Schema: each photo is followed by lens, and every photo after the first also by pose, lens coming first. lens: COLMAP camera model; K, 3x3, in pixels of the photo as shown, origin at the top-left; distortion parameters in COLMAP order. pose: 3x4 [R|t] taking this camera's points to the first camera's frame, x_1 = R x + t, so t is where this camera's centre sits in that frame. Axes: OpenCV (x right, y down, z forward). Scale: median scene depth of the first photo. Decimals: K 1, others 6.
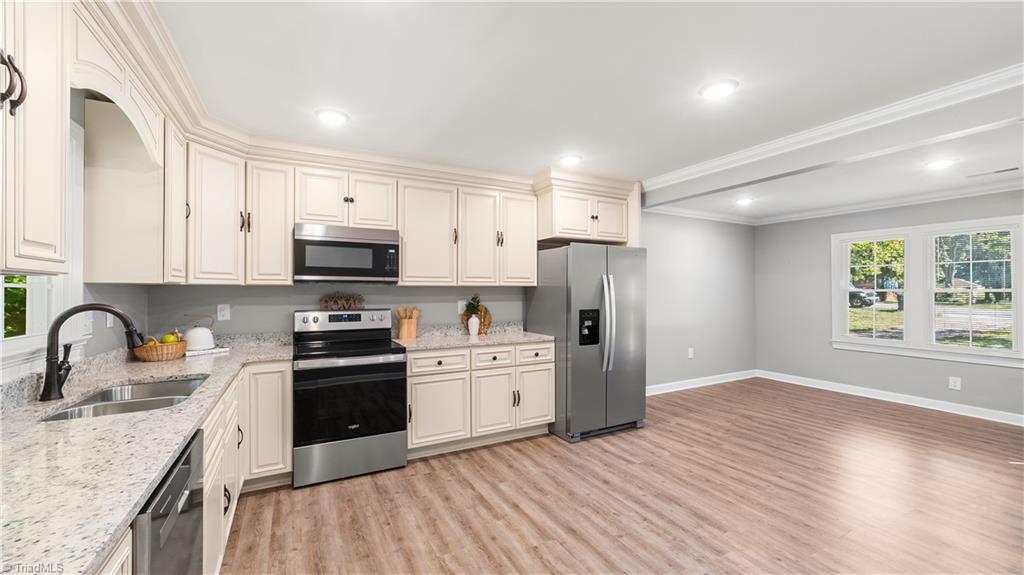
lens RADIAL K [[408.4, 0, 512.6], [0, 408.4, 291.7], [0, 0, 1]] dist [-0.010132, 0.002844]
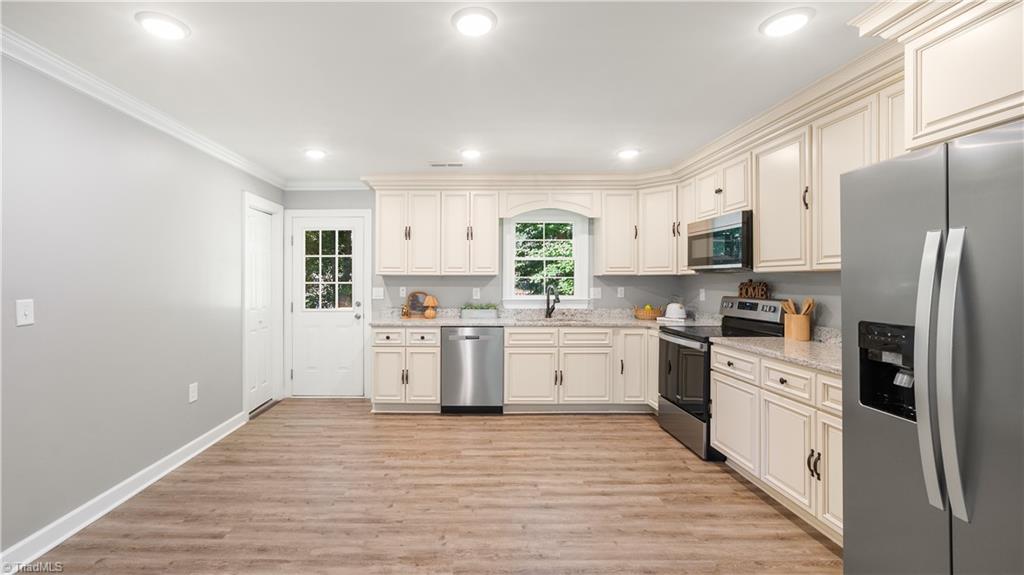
lens RADIAL K [[421.8, 0, 464.5], [0, 421.8, 277.7], [0, 0, 1]] dist [-0.005968, 0.001517]
pose [[-0.483312, -0.002928, -0.875444, 0.814945], [0.000473, 0.999993, -0.003606, -0.000502], [0.875448, -0.002156, -0.483307, 0.905990]]
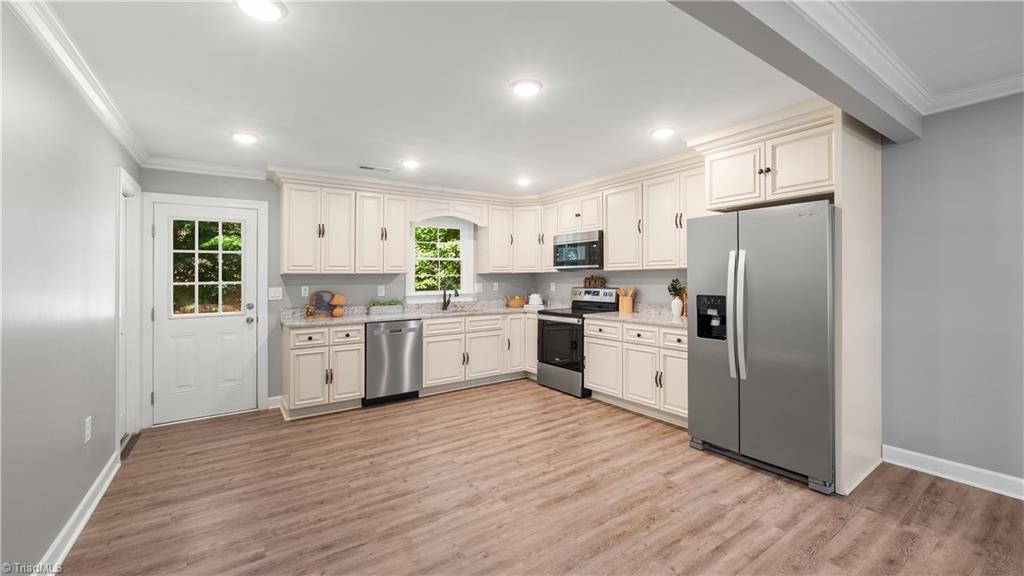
lens RADIAL K [[408.4, 0, 508.1], [0, 408.4, 276.7], [0, 0, 1]] dist [-0.010132, 0.002844]
pose [[0.103547, -0.001163, -0.994624, 1.039823], [0.010419, 0.999946, -0.000085, 0.001691], [0.994570, -0.010354, 0.103554, 0.555466]]
